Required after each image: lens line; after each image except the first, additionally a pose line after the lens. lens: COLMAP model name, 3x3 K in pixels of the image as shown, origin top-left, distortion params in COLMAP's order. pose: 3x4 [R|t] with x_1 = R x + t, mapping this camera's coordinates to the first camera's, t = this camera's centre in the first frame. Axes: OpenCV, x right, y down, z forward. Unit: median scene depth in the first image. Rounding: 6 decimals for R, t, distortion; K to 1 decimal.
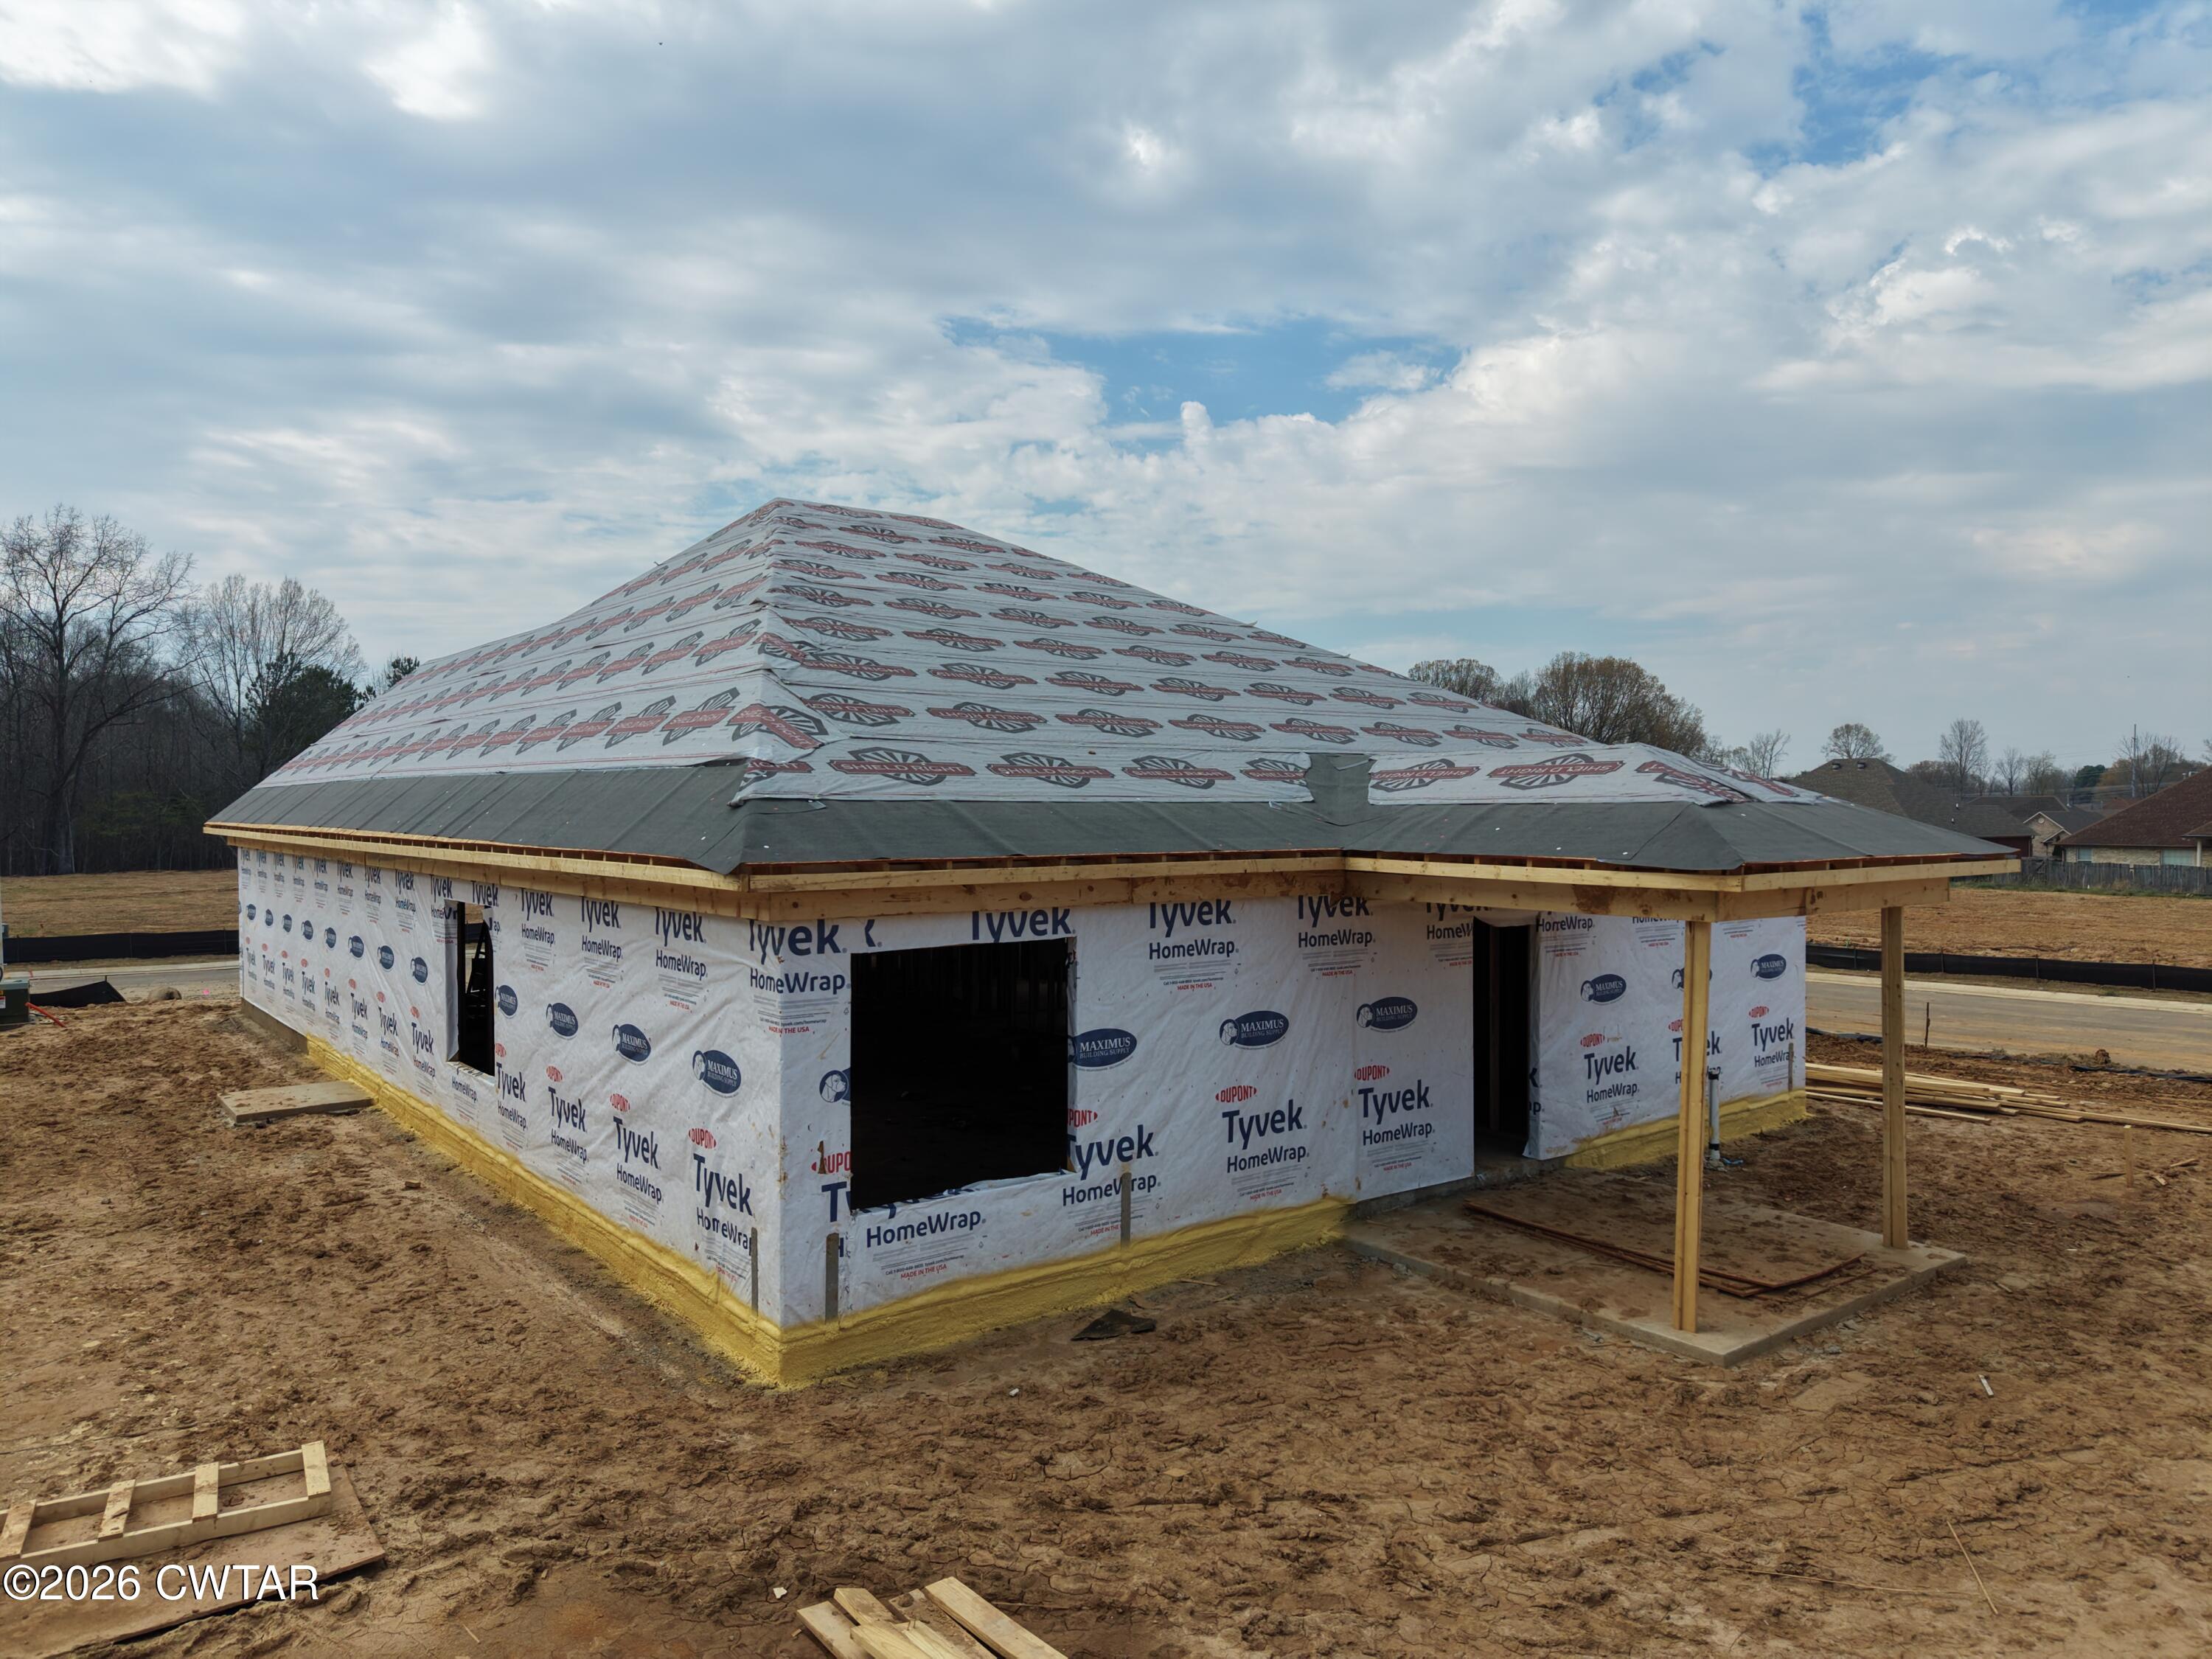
lens RADIAL K [[1489.7, 0, 1101.3], [0, 1489.7, 826.0], [0, 0, 1]] dist [0.002080, -0.004394]
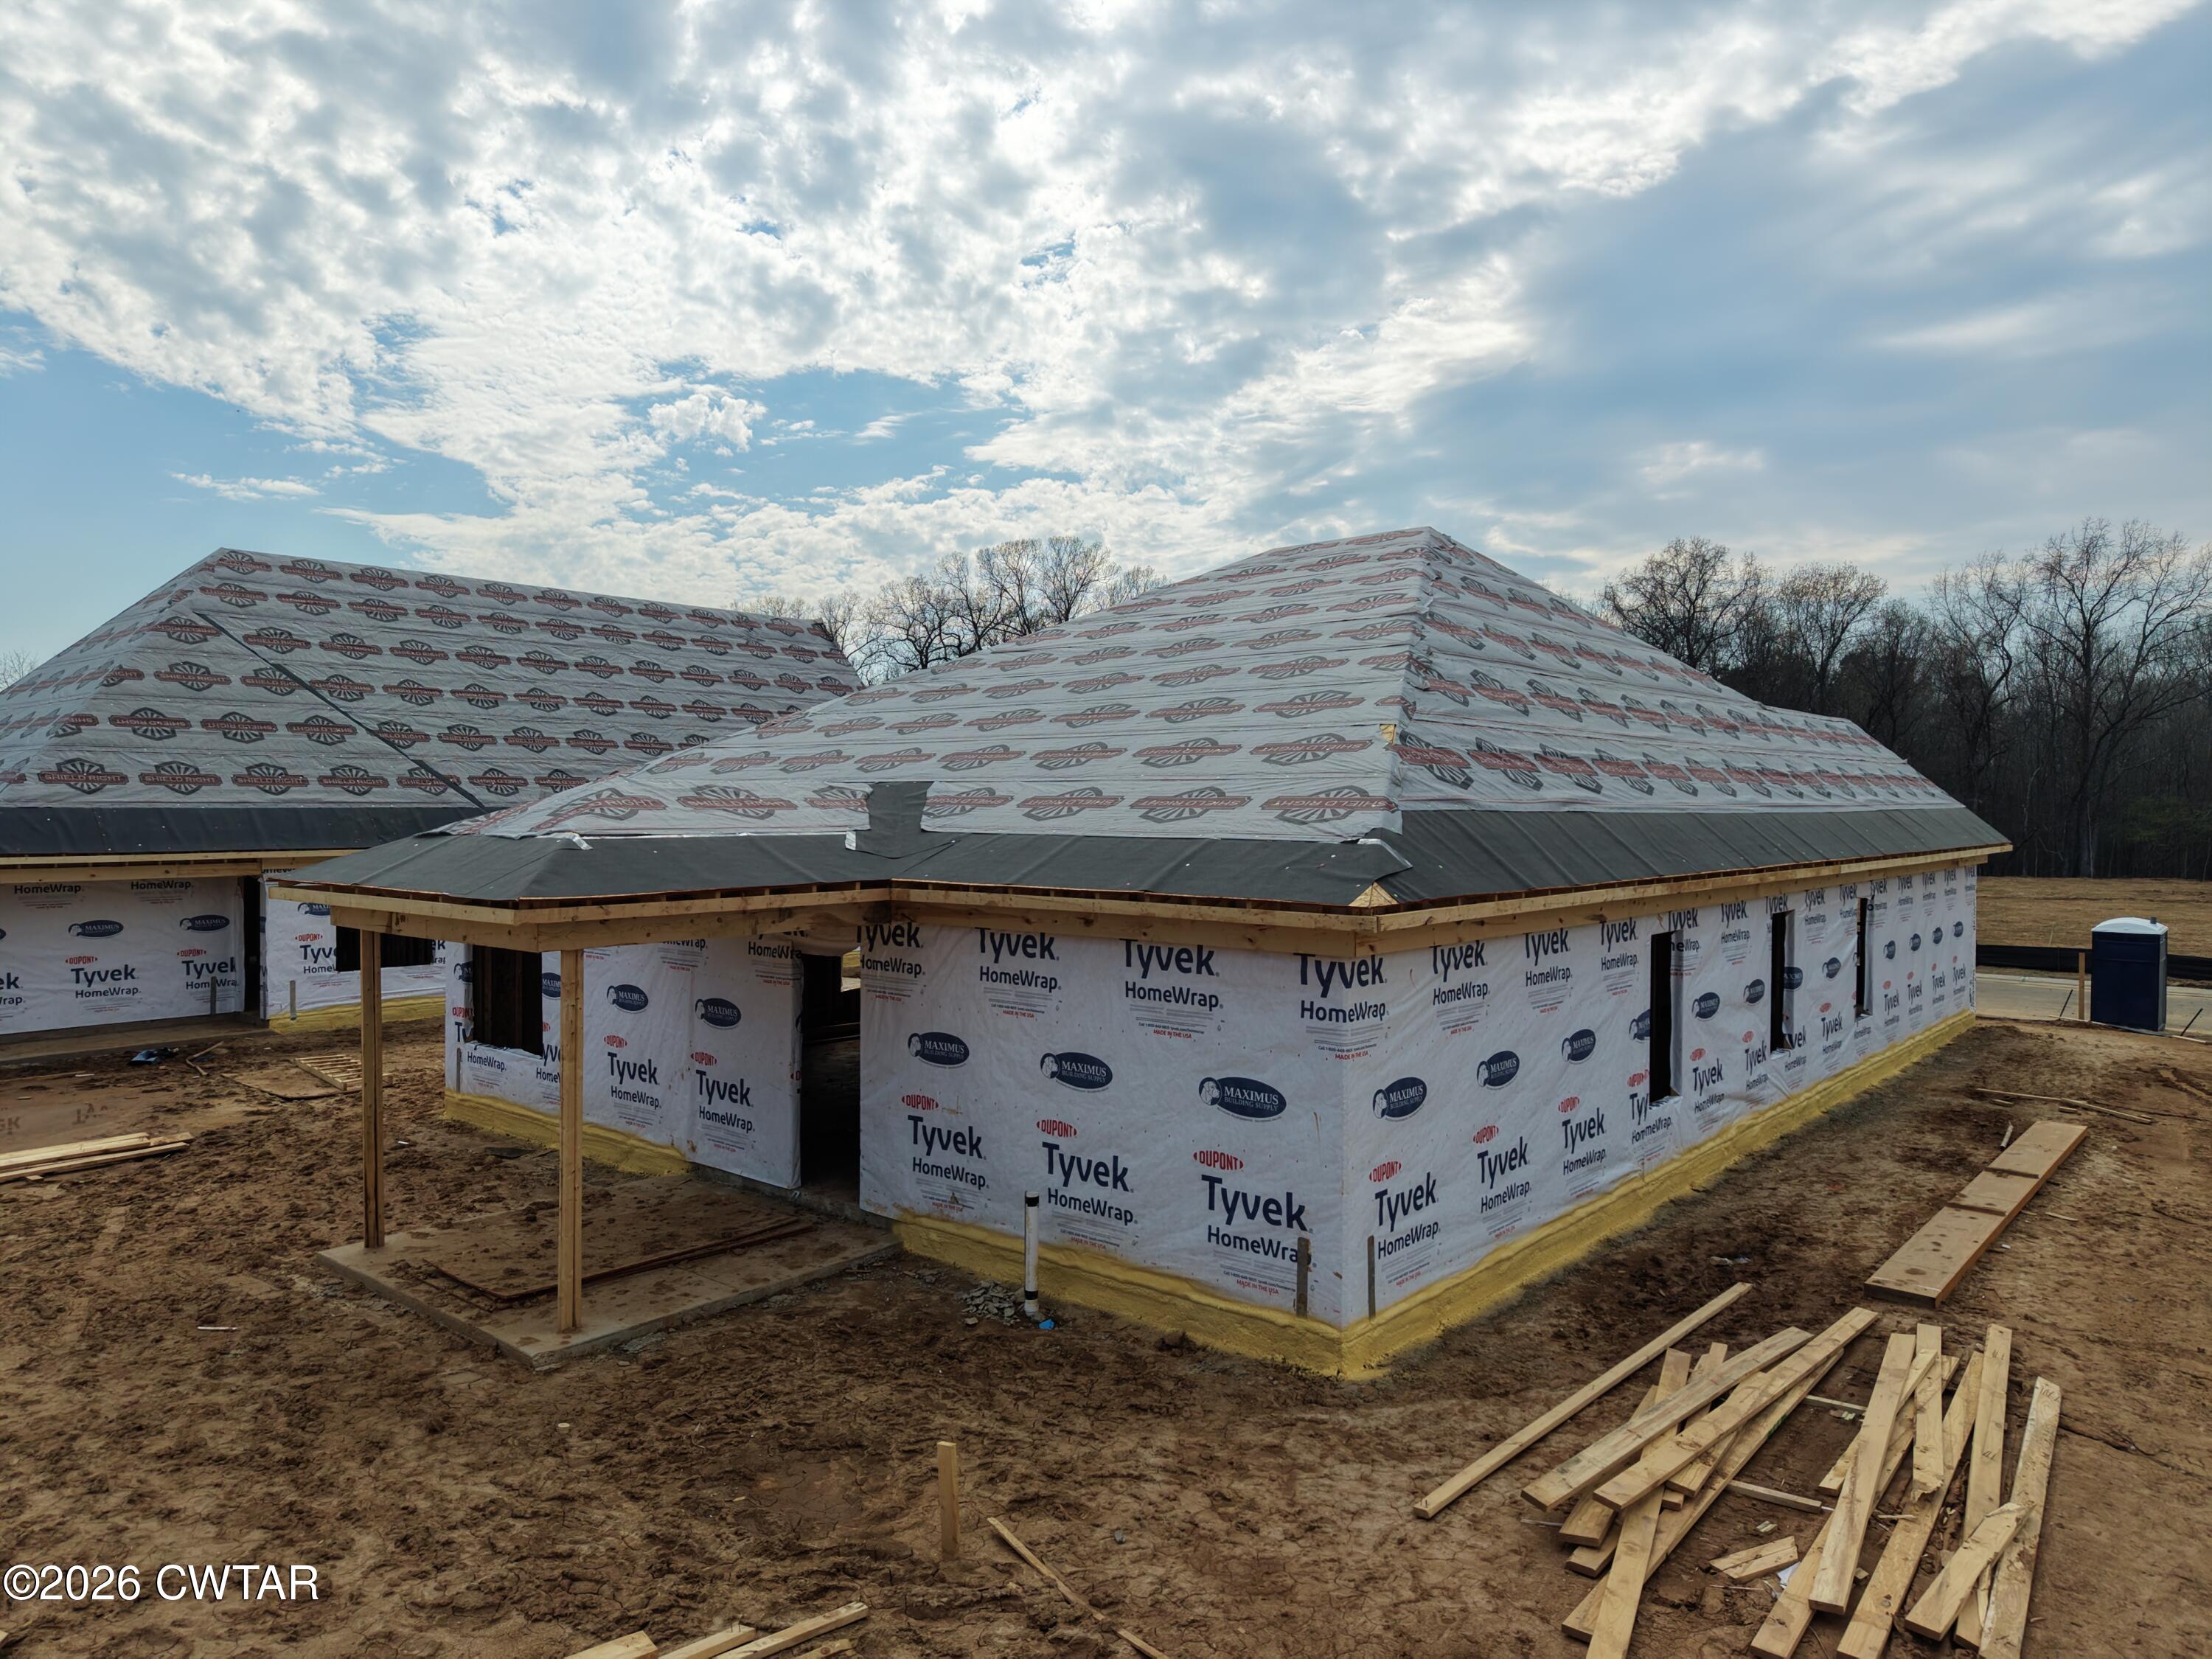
lens RADIAL K [[1489.7, 0, 1101.3], [0, 1489.7, 826.0], [0, 0, 1]] dist [0.002080, -0.004394]
pose [[0.200964, 0.015014, -0.979484, 1.313315], [-0.016260, 0.999796, 0.011989, -0.035884], [0.979464, 0.013517, 0.201167, 1.002025]]
